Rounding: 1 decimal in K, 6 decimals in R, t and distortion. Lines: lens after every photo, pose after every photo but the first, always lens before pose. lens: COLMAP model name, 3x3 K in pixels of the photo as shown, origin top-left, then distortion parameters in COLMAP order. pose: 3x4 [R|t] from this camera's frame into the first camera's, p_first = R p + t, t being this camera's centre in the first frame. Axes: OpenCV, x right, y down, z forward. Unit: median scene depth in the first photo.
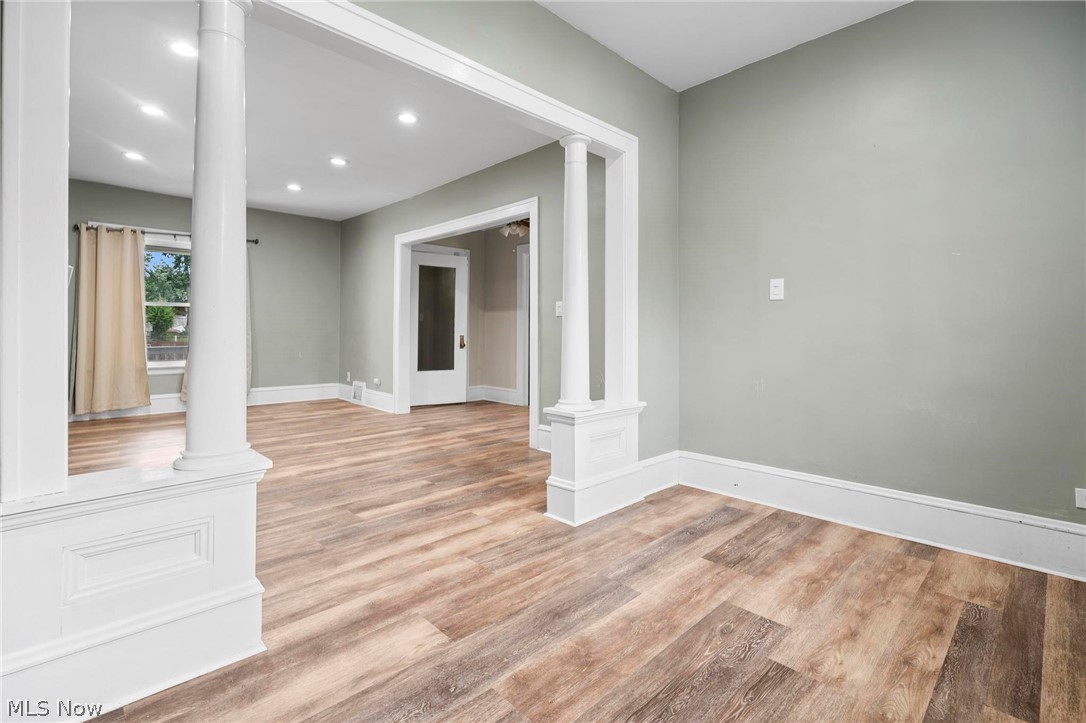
lens RADIAL K [[517.9, 0, 545.3], [0, 517.9, 330.4], [0, 0, 1]] dist [0.001352, 0.000049]
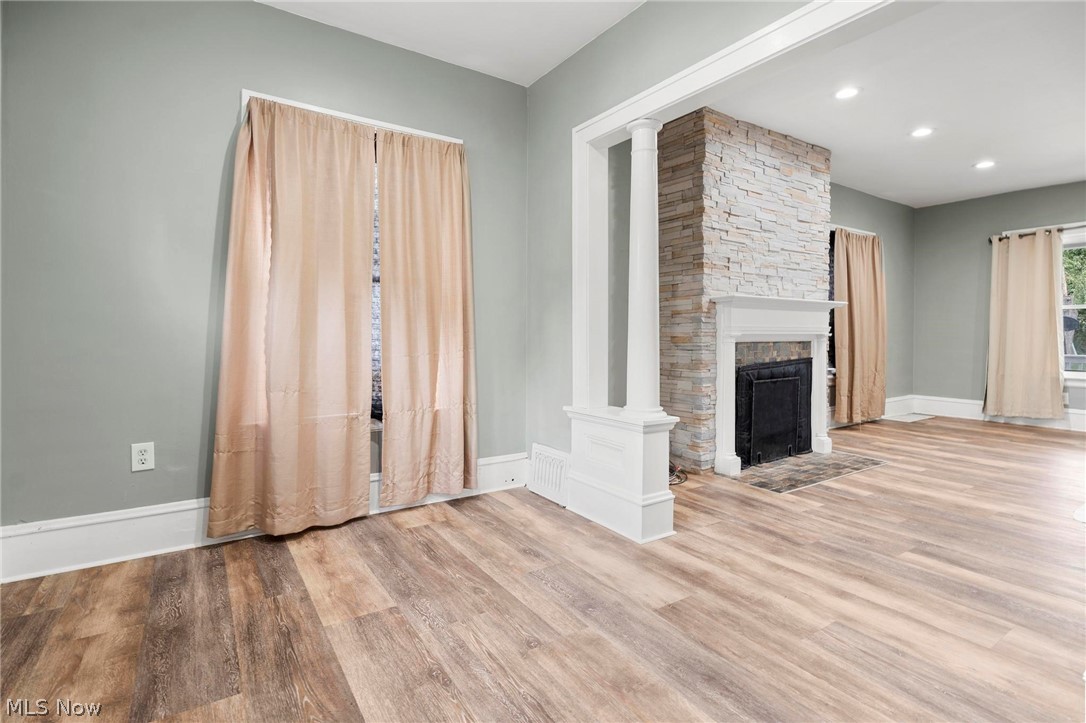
lens RADIAL K [[493.7, 0, 544.0], [0, 493.7, 334.4], [0, 0, 1]] dist [-0.002250, -0.000181]
pose [[-0.173461, -0.002062, -0.984839, 0.627412], [-0.004708, 0.999988, -0.001265, 0.003469], [0.984829, 0.004417, -0.173469, 0.649530]]
